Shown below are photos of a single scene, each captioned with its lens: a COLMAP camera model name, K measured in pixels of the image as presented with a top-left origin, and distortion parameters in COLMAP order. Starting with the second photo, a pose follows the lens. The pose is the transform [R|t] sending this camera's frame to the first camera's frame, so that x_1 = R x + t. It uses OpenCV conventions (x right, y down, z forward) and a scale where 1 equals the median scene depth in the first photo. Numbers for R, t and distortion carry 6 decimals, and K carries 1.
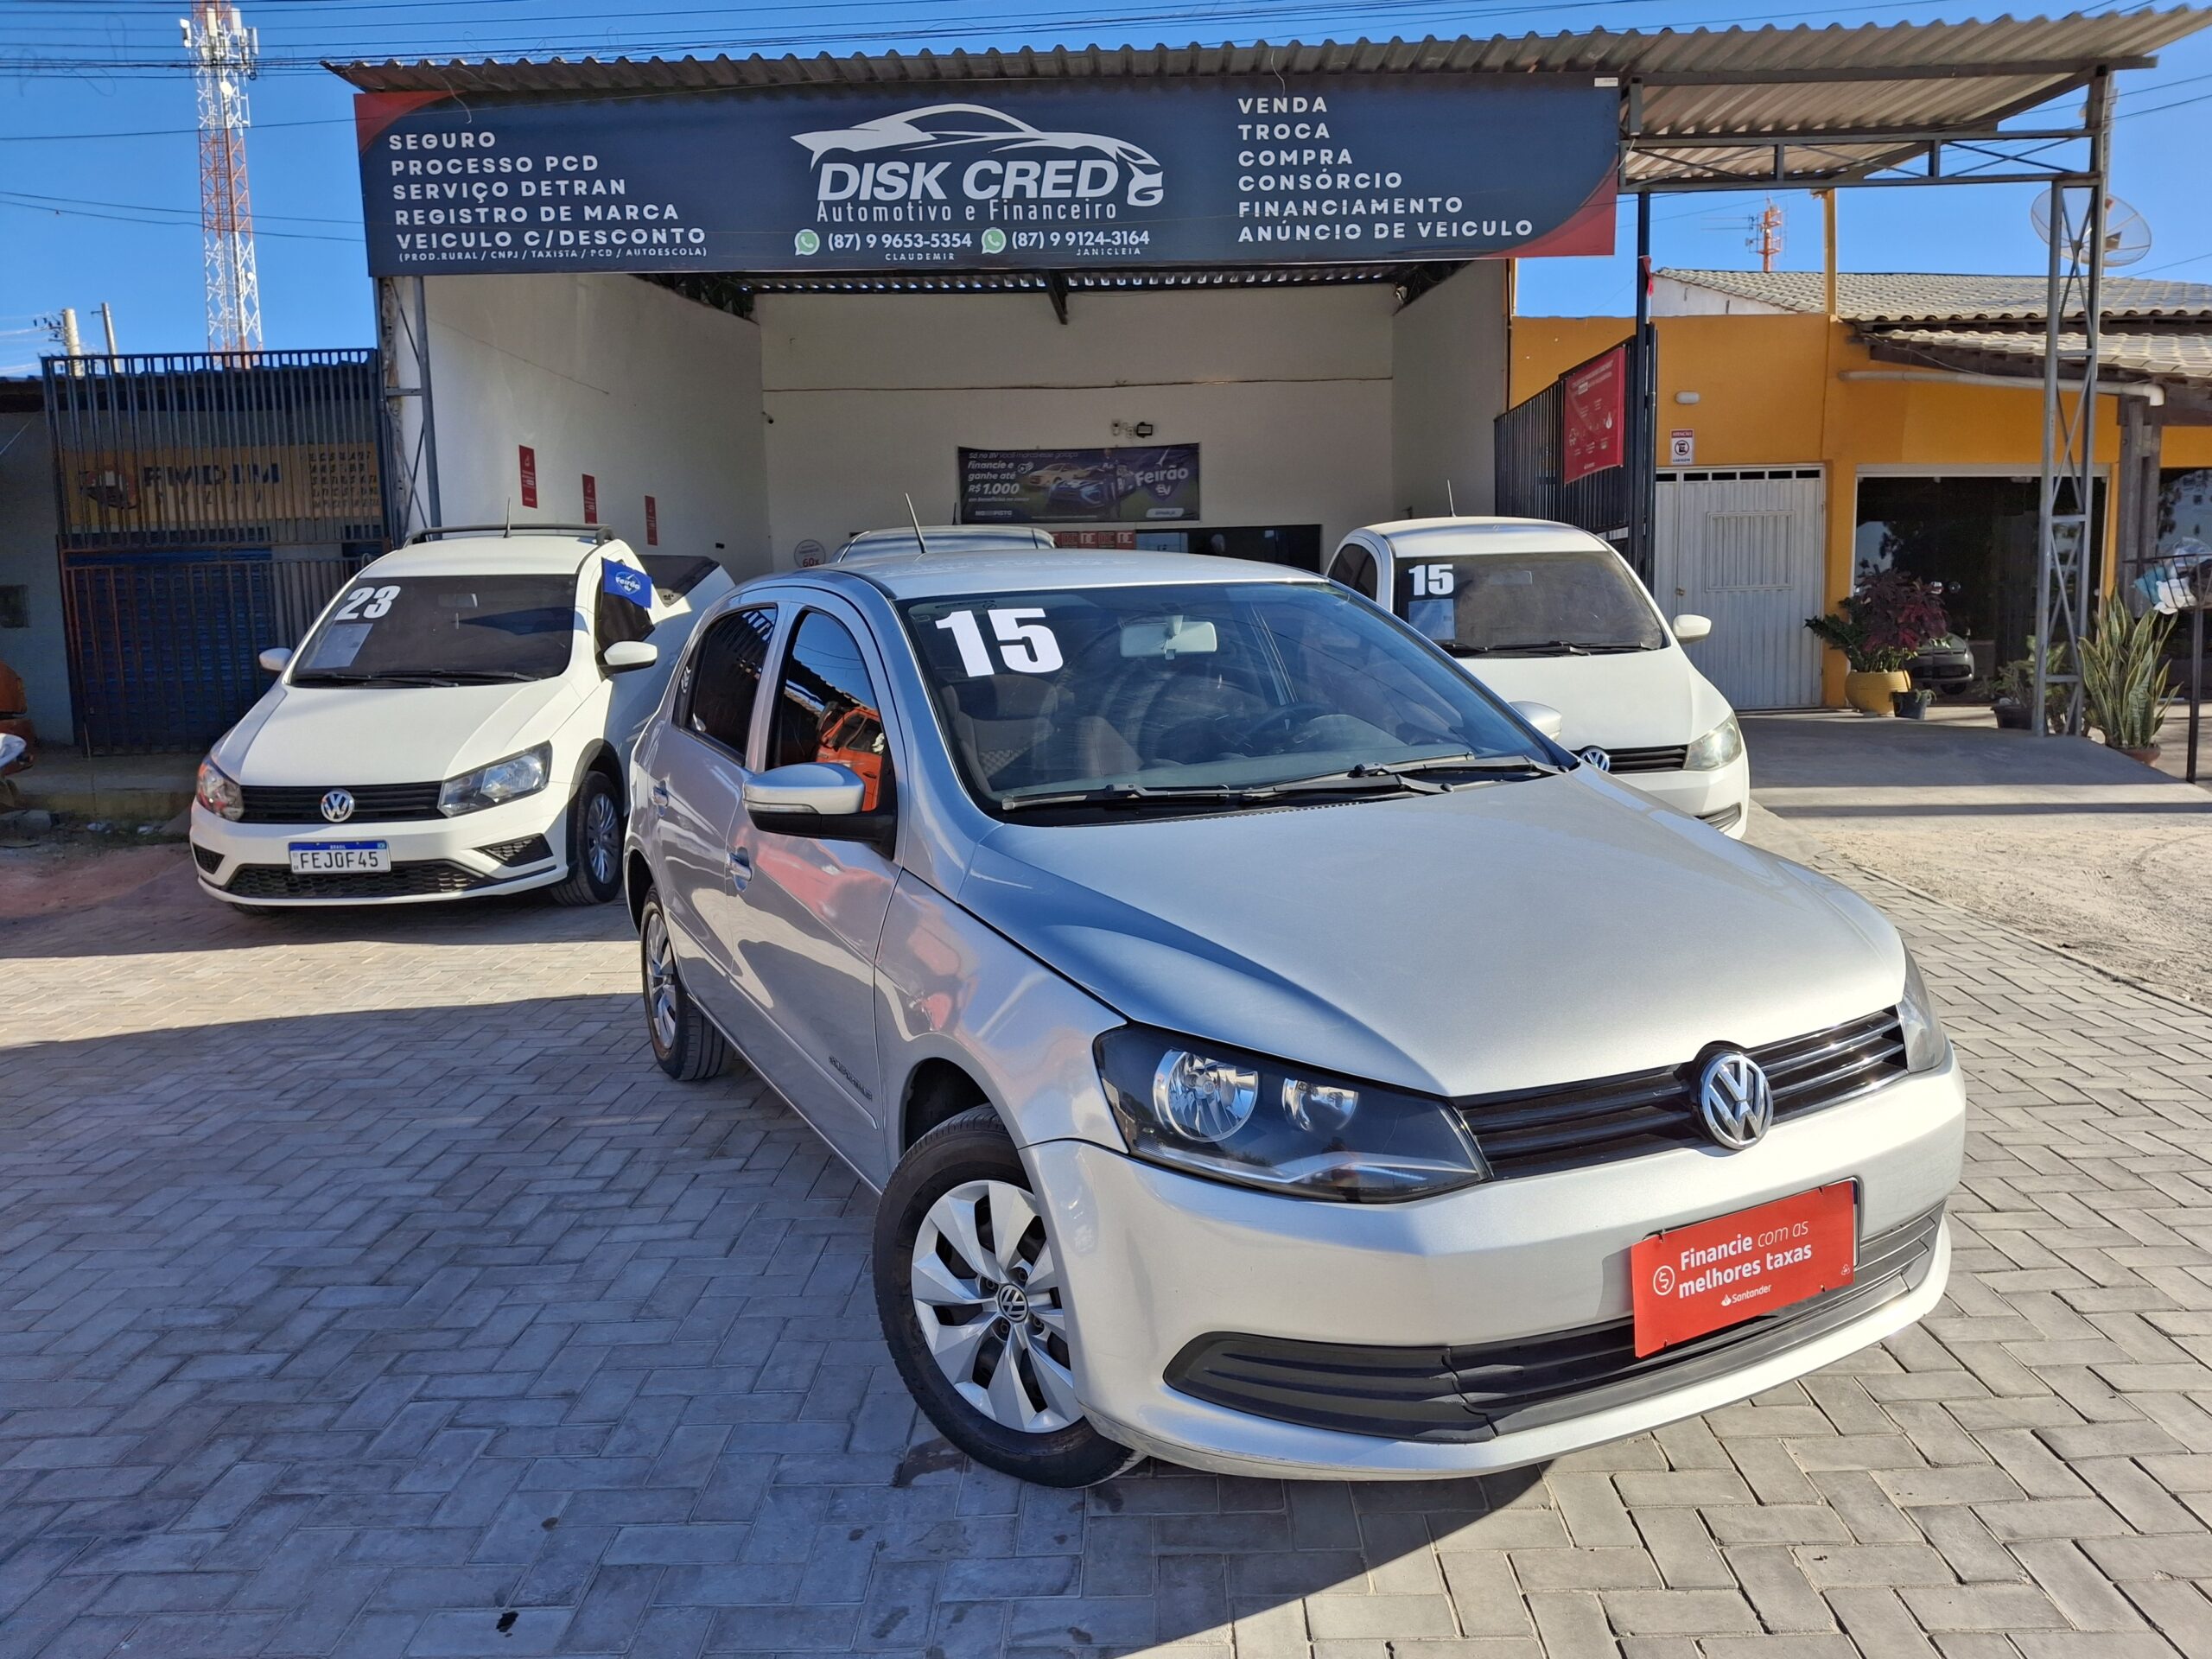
lens RADIAL K [[1641.8, 0, 1119.6], [0, 1641.8, 842.2], [0, 0, 1]] dist [0.040730, -0.090075]
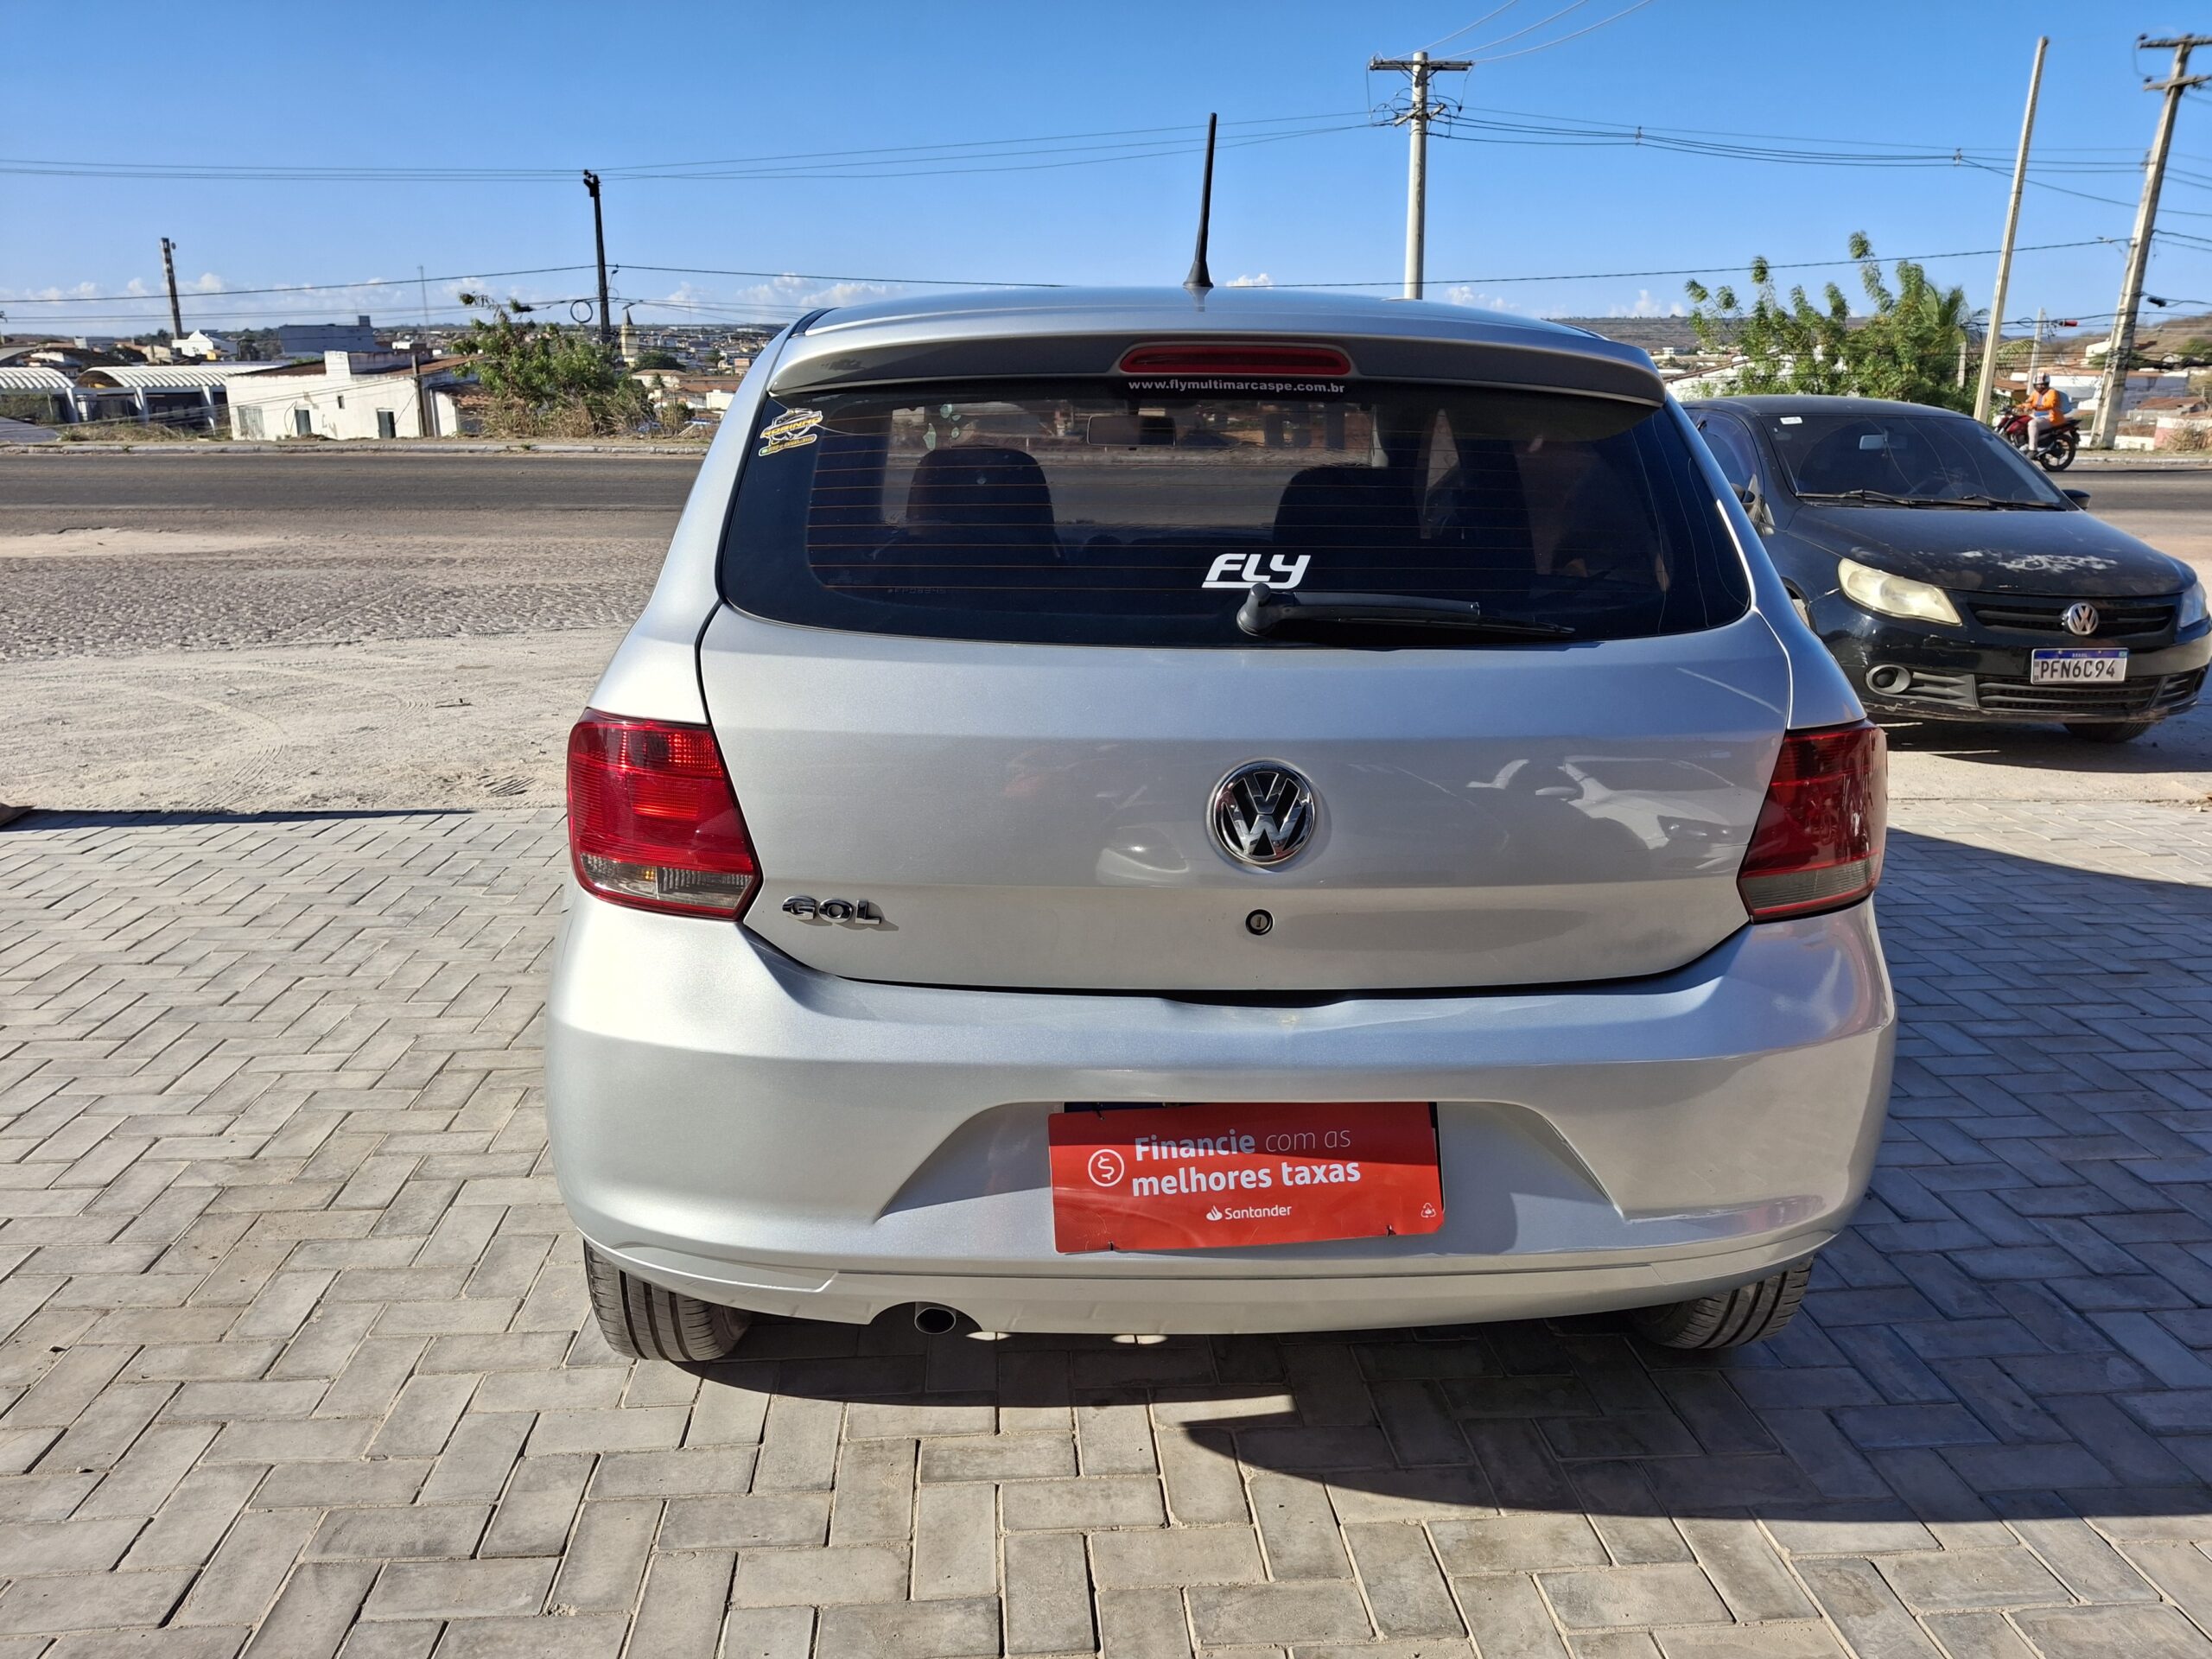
lens RADIAL K [[1654.1, 0, 1130.5], [0, 1654.1, 821.6], [0, 0, 1]] dist [0.059272, -0.078998]
pose [[-0.993550, 0.046735, -0.103312, -0.016210], [0.004067, 0.925214, 0.379424, -0.090405], [0.113318, 0.376557, -0.919437, 0.644374]]
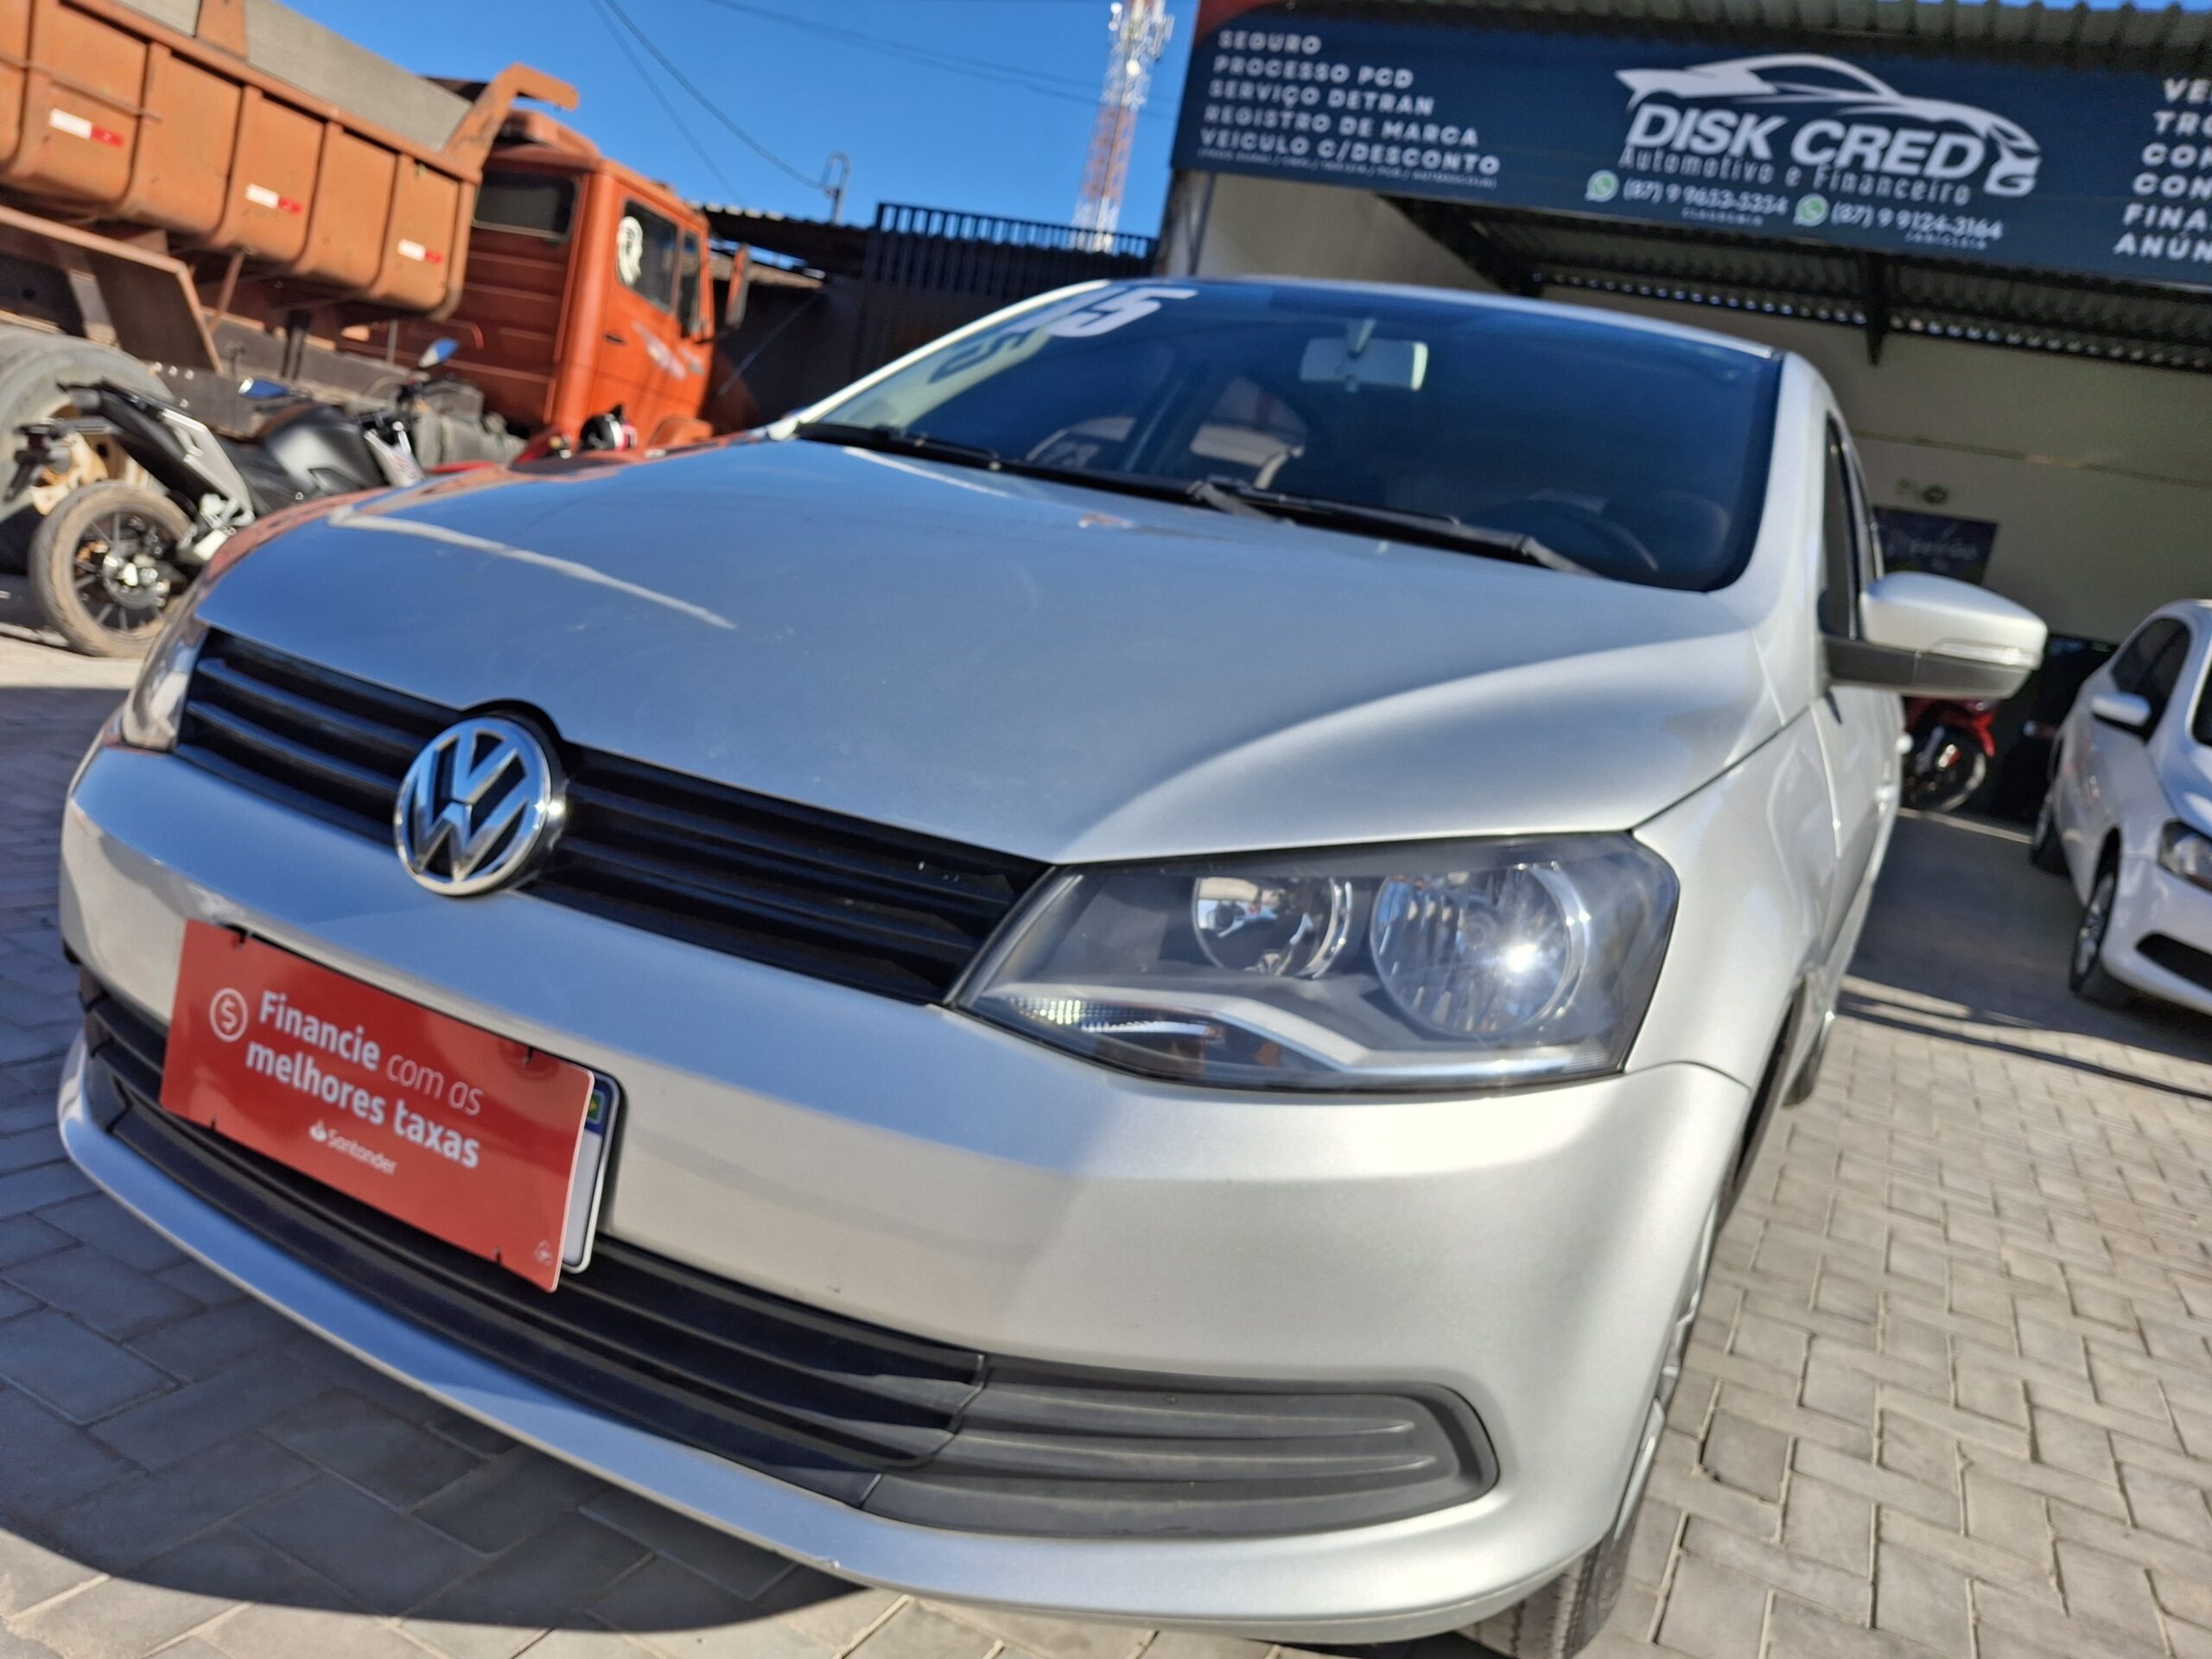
lens RADIAL K [[1673.1, 0, 1123.2], [0, 1673.1, 844.6], [0, 0, 1]] dist [-0.017182, -0.009603]
pose [[0.889227, 0.267774, -0.370909, 0.017355], [-0.274690, 0.960890, 0.035156, 0.033350], [0.365817, 0.070623, 0.928004, 0.058620]]
